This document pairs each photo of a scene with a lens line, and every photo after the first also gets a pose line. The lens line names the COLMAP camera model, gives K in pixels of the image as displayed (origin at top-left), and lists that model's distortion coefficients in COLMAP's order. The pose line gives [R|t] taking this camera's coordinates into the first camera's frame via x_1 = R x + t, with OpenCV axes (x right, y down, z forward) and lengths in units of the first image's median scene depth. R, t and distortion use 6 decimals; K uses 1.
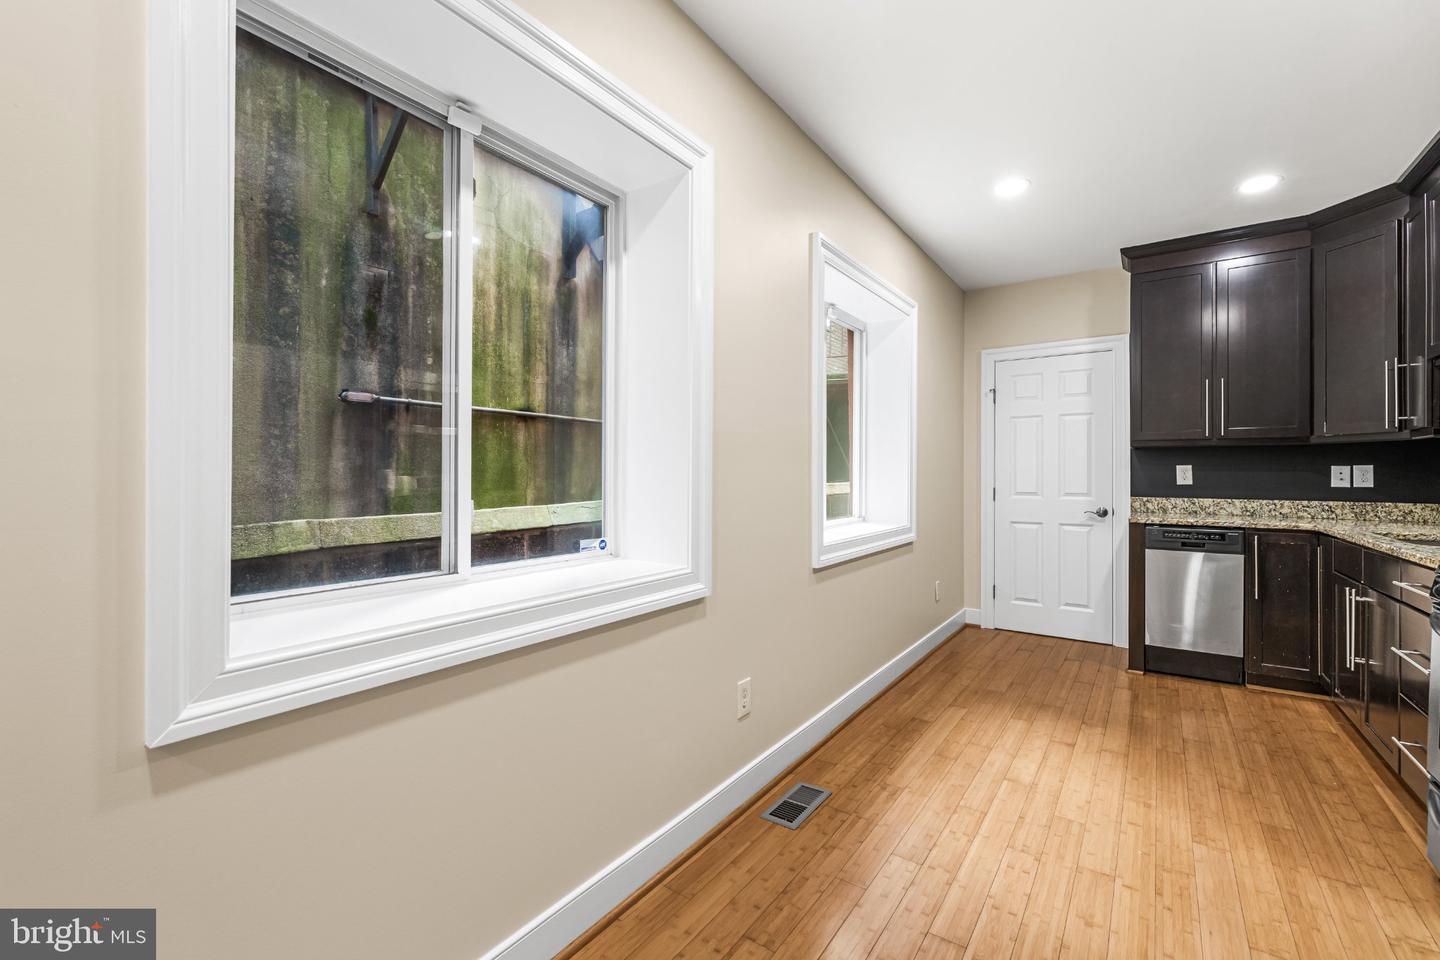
lens RADIAL K [[611.5, 0, 719.8], [0, 611.5, 479.5], [0, 0, 1]] dist [0.000512, 0.000877]
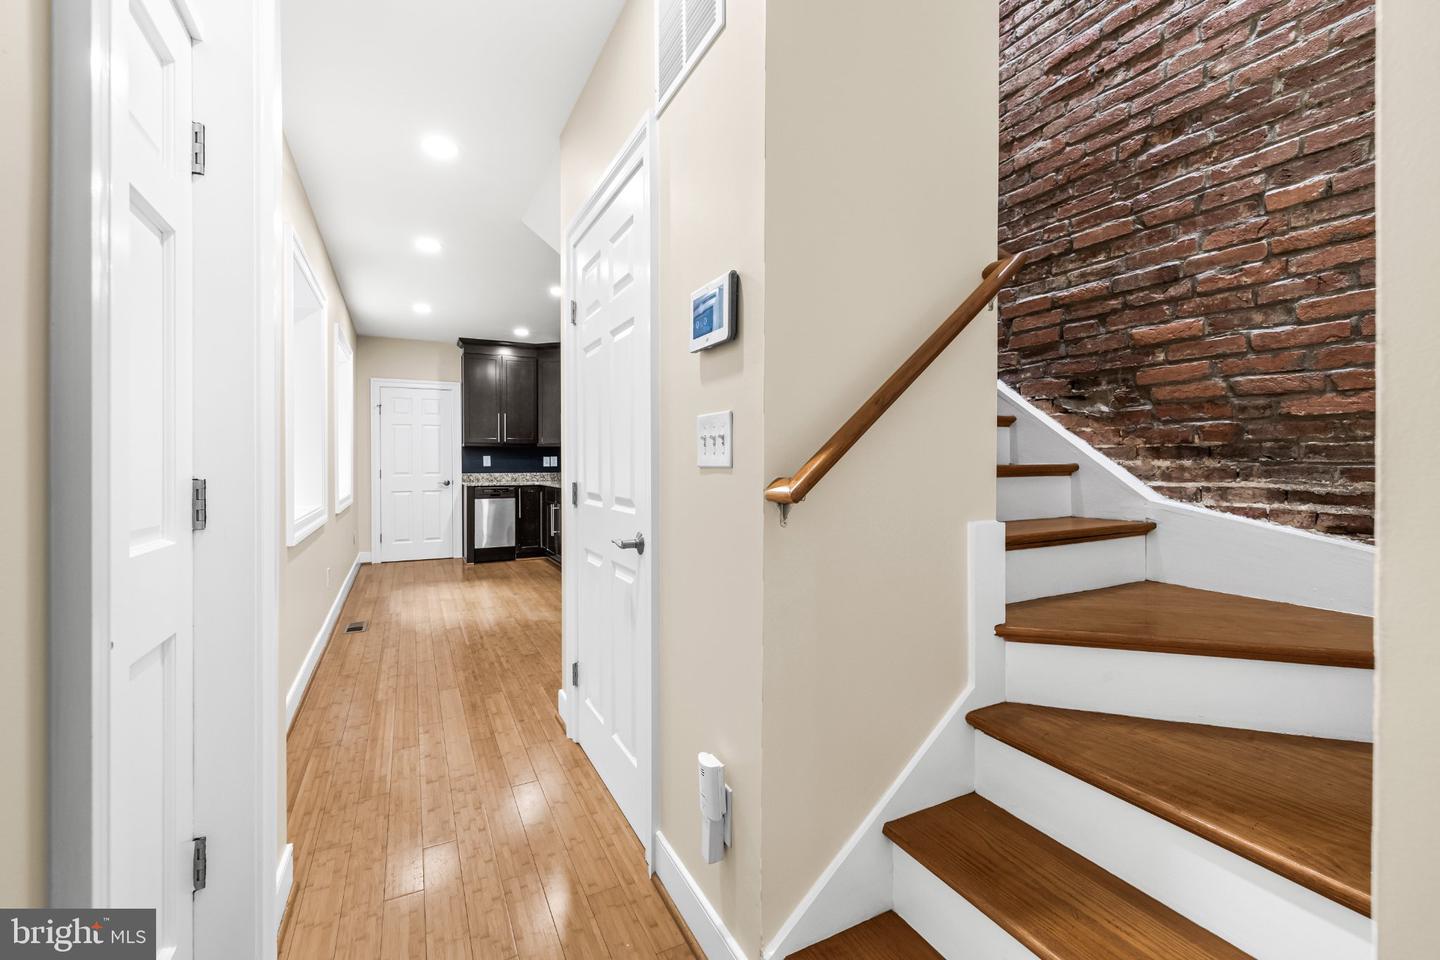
lens RADIAL K [[611.5, 0, 724.4], [0, 611.5, 466.3], [0, 0, 1]] dist [0.000512, 0.000877]
pose [[0.458955, -0.009729, 0.888406, -0.611808], [0.009183, 0.999939, 0.006206, 0.003739], [-0.888412, 0.005309, 0.459016, -0.548574]]
